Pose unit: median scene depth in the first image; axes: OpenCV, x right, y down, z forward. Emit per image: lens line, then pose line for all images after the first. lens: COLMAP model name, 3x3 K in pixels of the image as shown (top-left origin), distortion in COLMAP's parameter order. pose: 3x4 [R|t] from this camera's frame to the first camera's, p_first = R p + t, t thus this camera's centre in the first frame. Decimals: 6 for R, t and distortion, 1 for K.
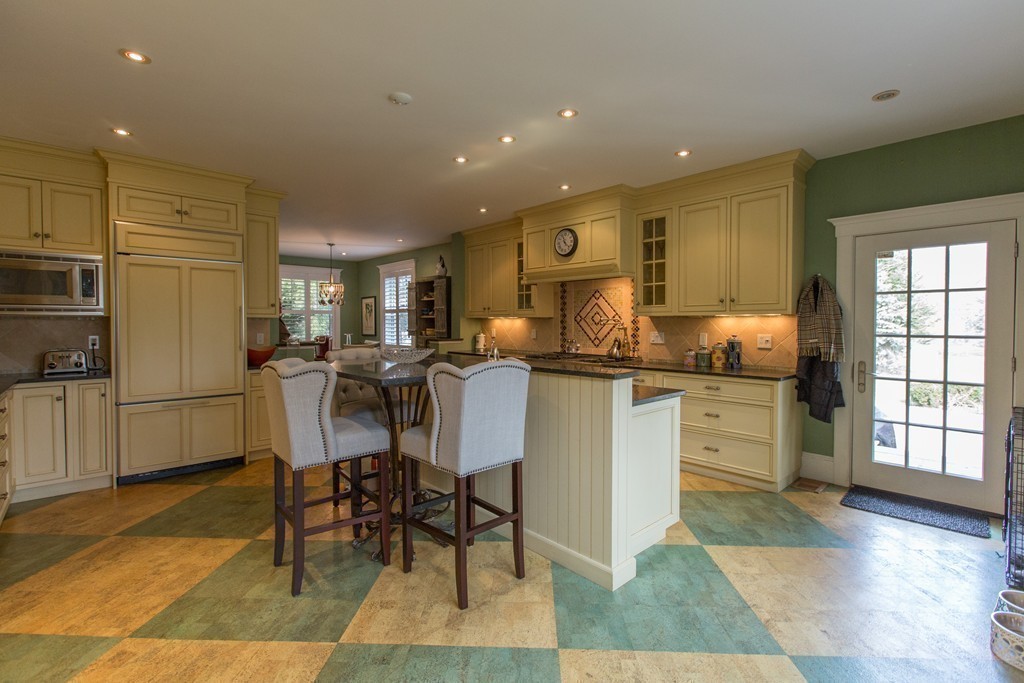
lens RADIAL K [[468.2, 0, 512.5], [0, 468.2, 338.2], [0, 0, 1]] dist [0.003023, 0.000045]
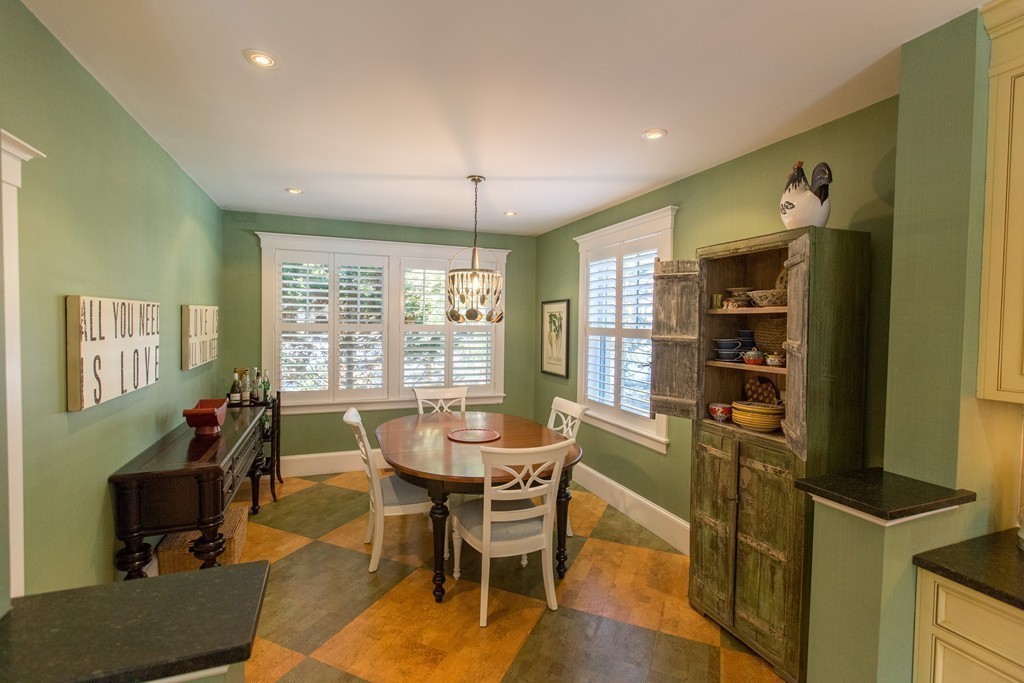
lens RADIAL K [[468.2, 0, 511.8], [0, 468.2, 339.9], [0, 0, 1]] dist [0.003023, 0.000045]
pose [[0.930213, 0.026290, -0.366078, -0.185890], [-0.025211, 0.999652, 0.007728, -0.055090], [0.366154, 0.002040, 0.930552, 0.576177]]
